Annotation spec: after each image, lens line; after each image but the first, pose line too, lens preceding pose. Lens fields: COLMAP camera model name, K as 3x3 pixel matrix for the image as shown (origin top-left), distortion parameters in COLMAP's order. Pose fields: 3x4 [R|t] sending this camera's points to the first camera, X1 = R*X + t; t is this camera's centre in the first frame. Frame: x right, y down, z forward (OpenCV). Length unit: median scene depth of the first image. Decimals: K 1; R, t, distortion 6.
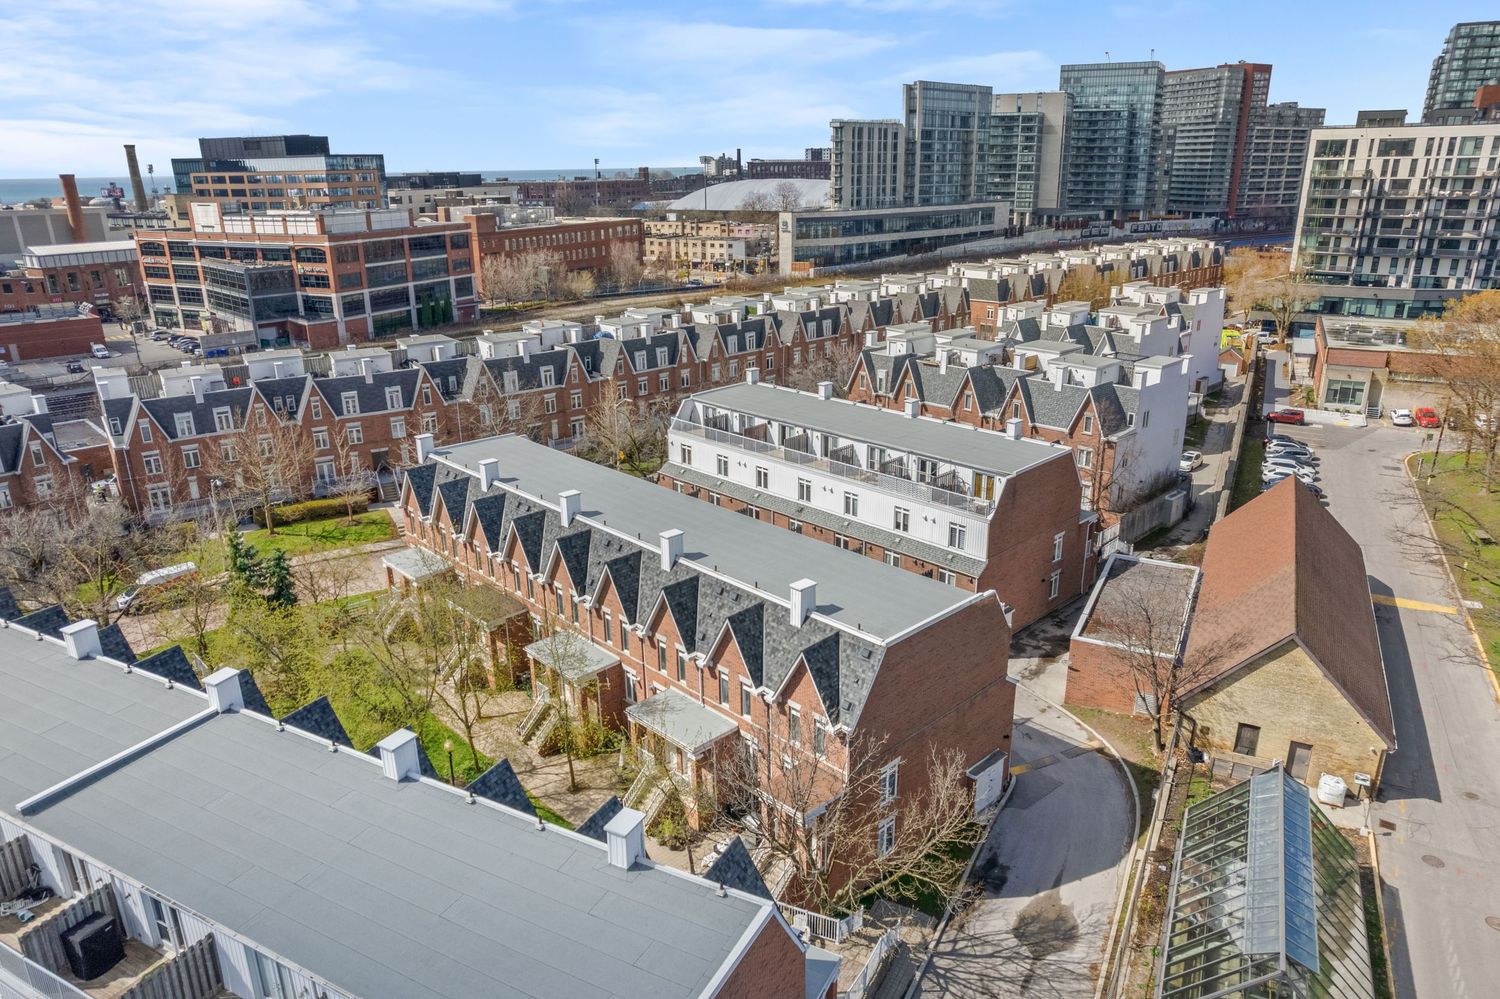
lens RADIAL K [[990.2, 0, 757.7], [0, 990.2, 499.1], [0, 0, 1]] dist [-0.078542, 0.075086]
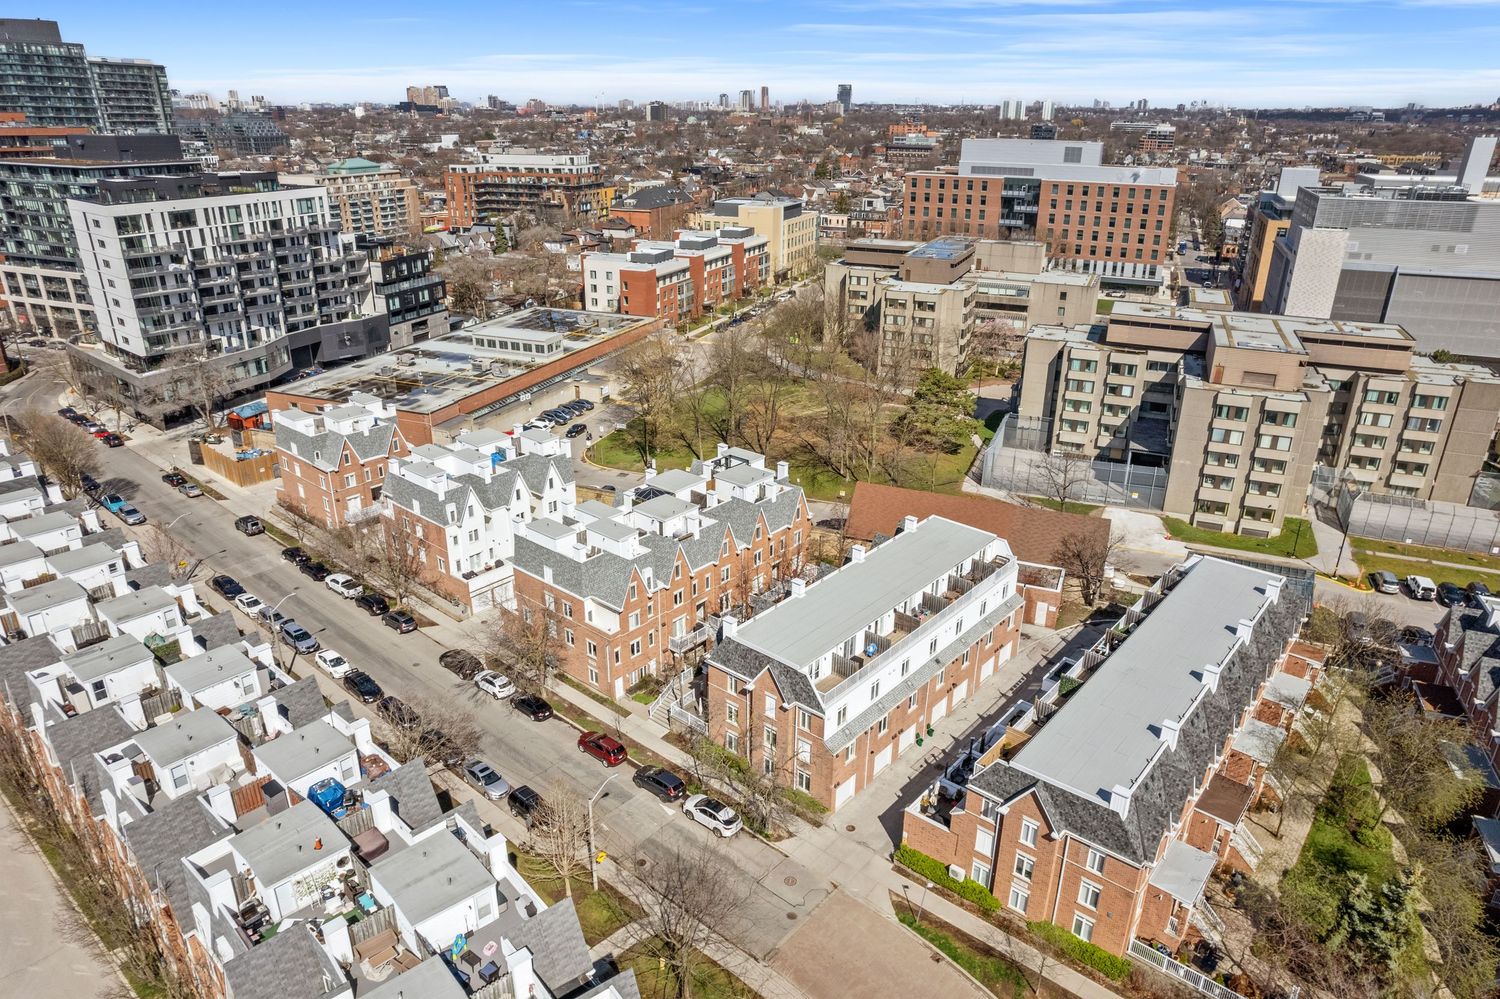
lens RADIAL K [[962.4, 0, 758.0], [0, 962.4, 500.1], [0, 0, 1]] dist [-0.077807, 0.075442]
pose [[-0.086010, -0.371315, 0.924515, -0.344389], [0.315541, 0.870031, 0.378788, -0.244527], [-0.945006, 0.324301, 0.042334, 0.409187]]
